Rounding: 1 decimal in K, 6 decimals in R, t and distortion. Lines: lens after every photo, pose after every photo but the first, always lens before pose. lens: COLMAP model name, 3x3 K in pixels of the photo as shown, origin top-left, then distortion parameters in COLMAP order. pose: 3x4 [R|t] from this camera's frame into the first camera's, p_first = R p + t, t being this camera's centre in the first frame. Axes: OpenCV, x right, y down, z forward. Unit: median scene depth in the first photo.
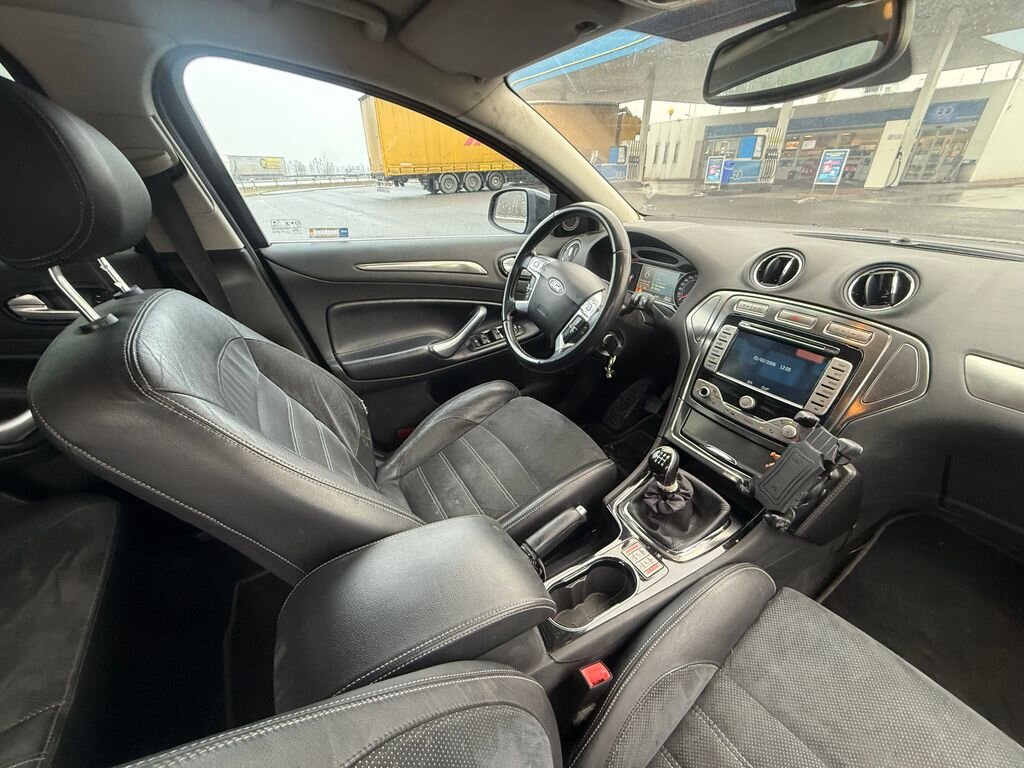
lens RADIAL K [[406.4, 0, 511.7], [0, 406.4, 382.8], [0, 0, 1]] dist [0.003203, -0.000119]
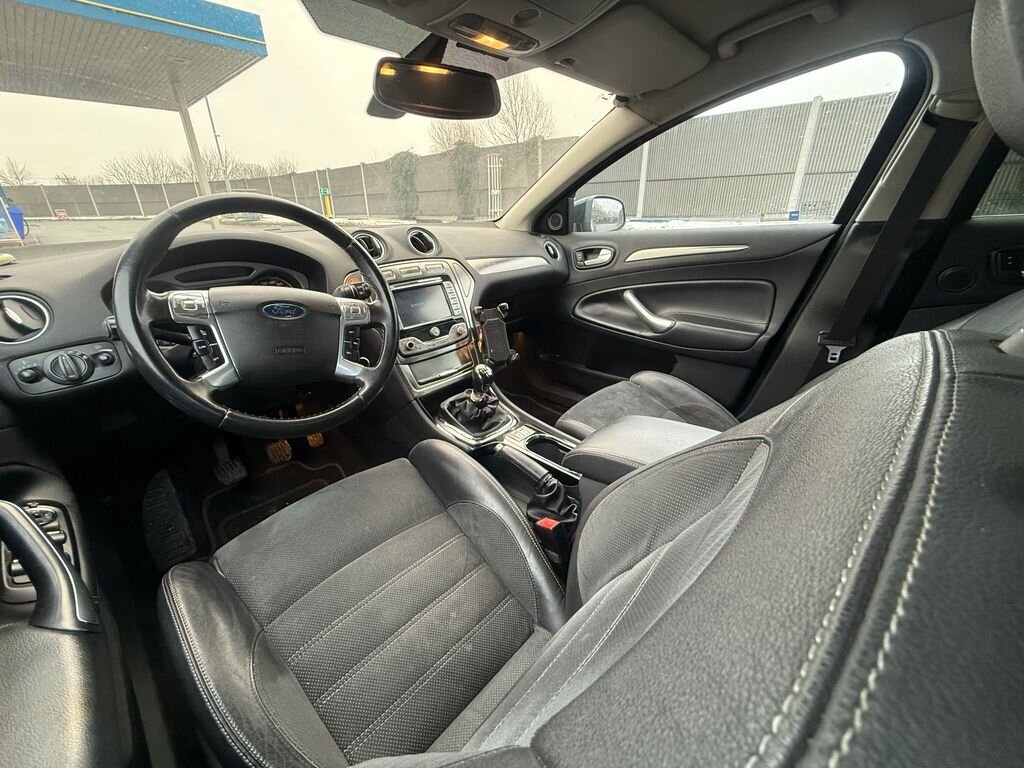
lens RADIAL K [[406.4, 0, 513.4], [0, 406.4, 371.1], [0, 0, 1]] dist [0.003203, -0.000119]
pose [[-0.301916, -0.333158, 0.893226, -0.713438], [0.470996, 0.762487, 0.443595, -0.304184], [-0.828860, 0.554634, -0.073291, 0.833729]]
